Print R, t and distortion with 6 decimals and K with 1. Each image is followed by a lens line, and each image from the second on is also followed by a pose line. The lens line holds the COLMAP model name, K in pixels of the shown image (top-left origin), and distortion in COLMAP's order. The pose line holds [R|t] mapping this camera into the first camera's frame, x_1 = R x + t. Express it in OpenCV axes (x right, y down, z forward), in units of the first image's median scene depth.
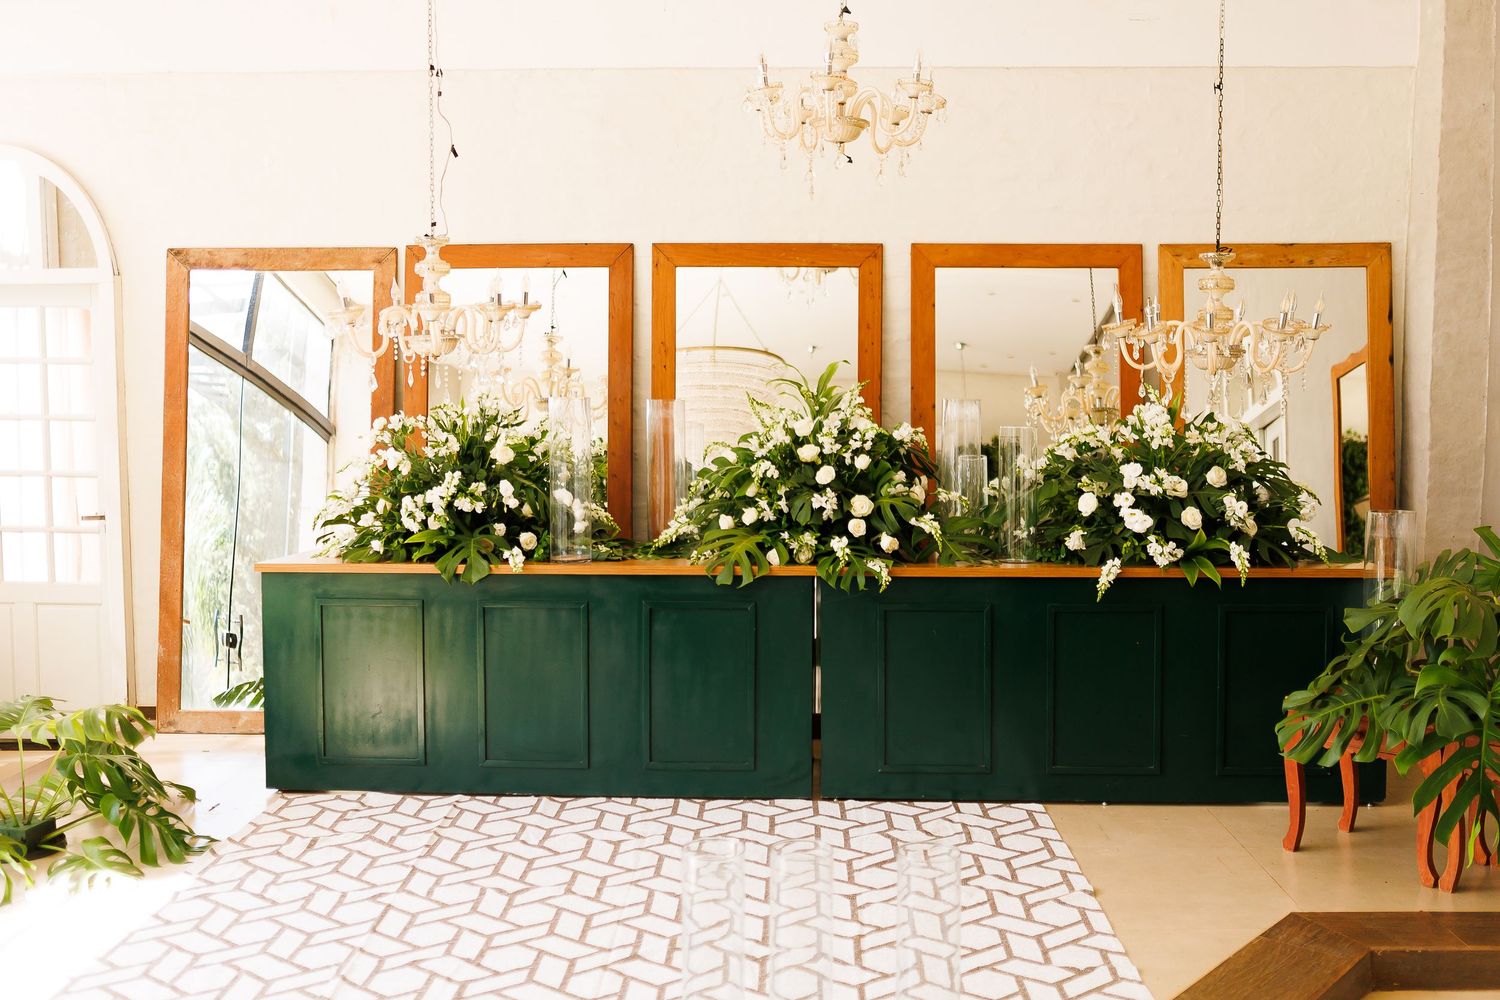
lens RADIAL K [[1493.7, 0, 773.0], [0, 1493.7, 502.2], [0, 0, 1]] dist [-0.062695, 0.089551]
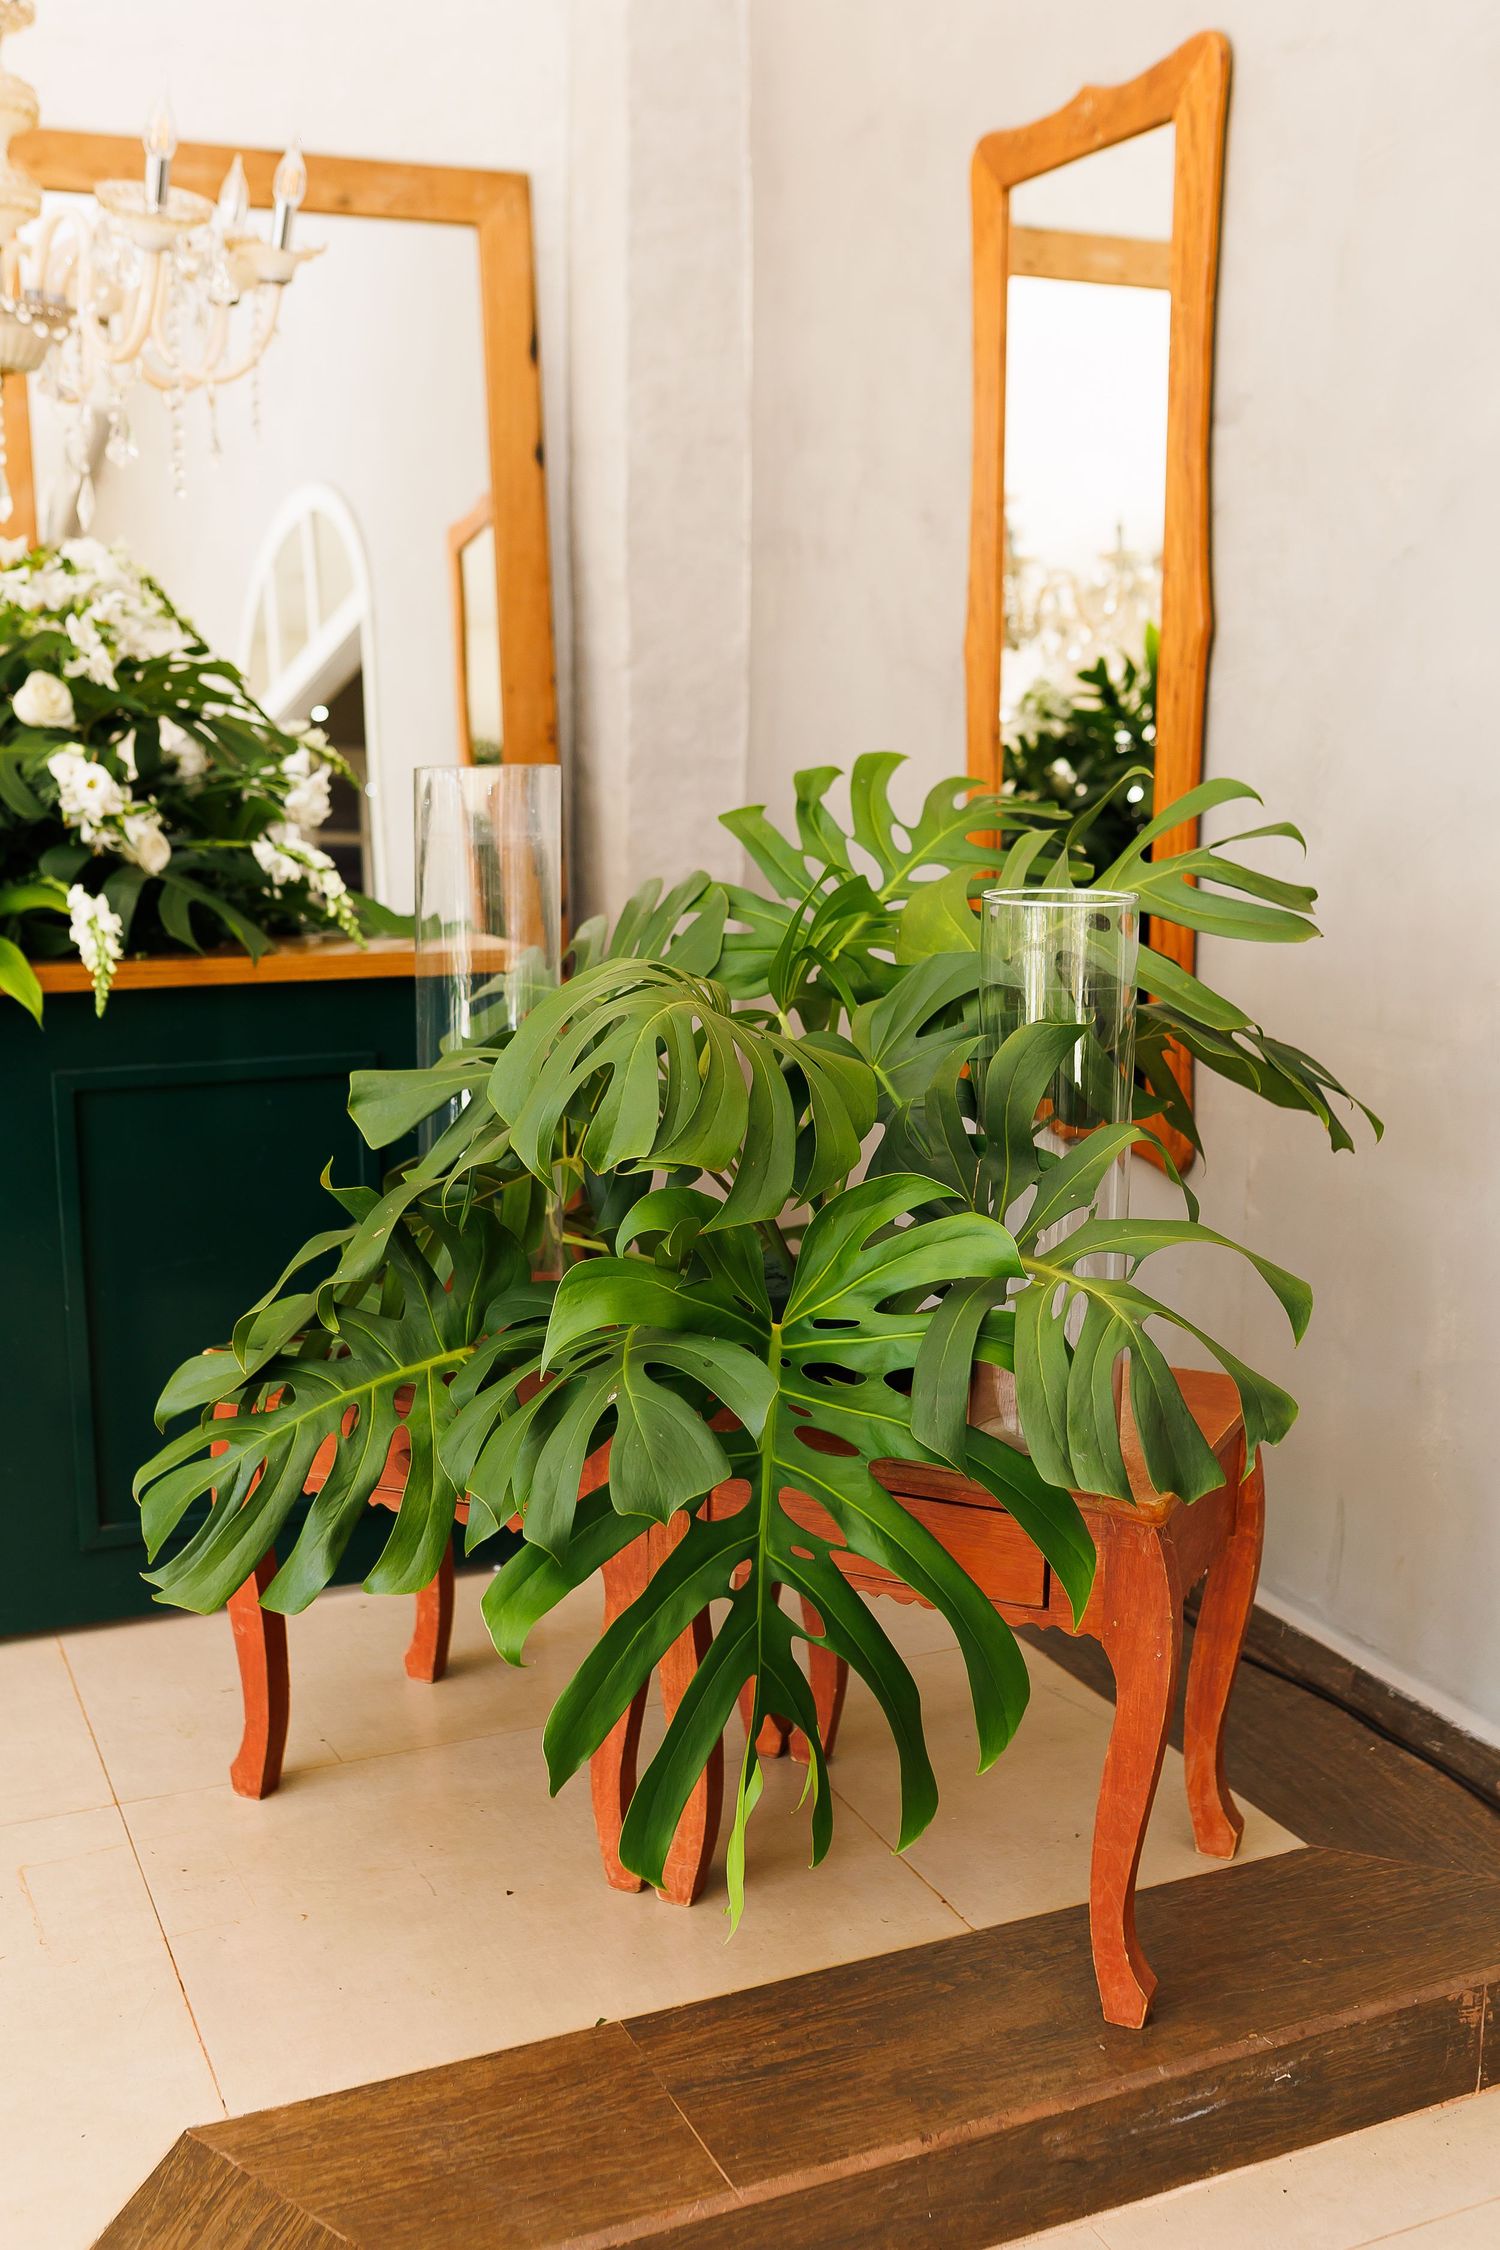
lens RADIAL K [[2228.6, 0, 761.7], [0, 2228.6, 1133.1], [0, 0, 1]] dist [-0.066048, 0.093936]
pose [[0.899607, -0.075796, 0.430072, 0.225985], [0.026948, 0.992581, 0.118563, 0.026559], [-0.435867, -0.095070, 0.894976, 0.466906]]
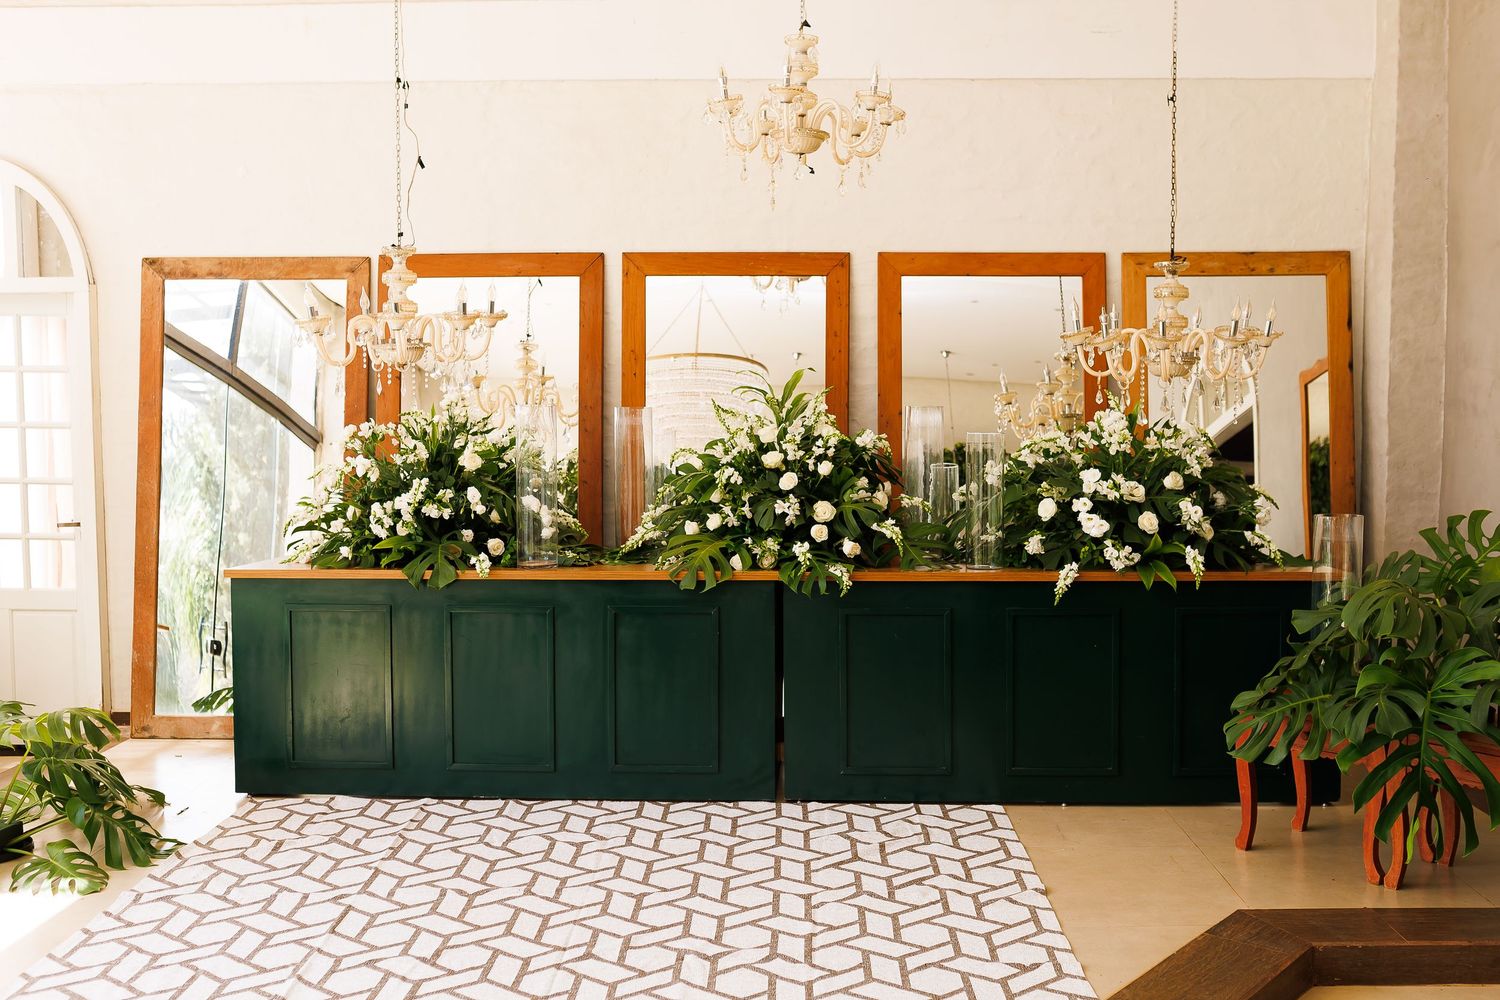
lens RADIAL K [[1493.4, 0, 786.6], [0, 1493.4, 494.6], [0, 0, 1]] dist [-0.065186, 0.087997]
pose [[0.999954, -0.002218, 0.009338, 0.025303], [0.002305, 0.999953, -0.009405, 0.000561], [-0.009317, 0.009426, 0.999912, -0.013857]]
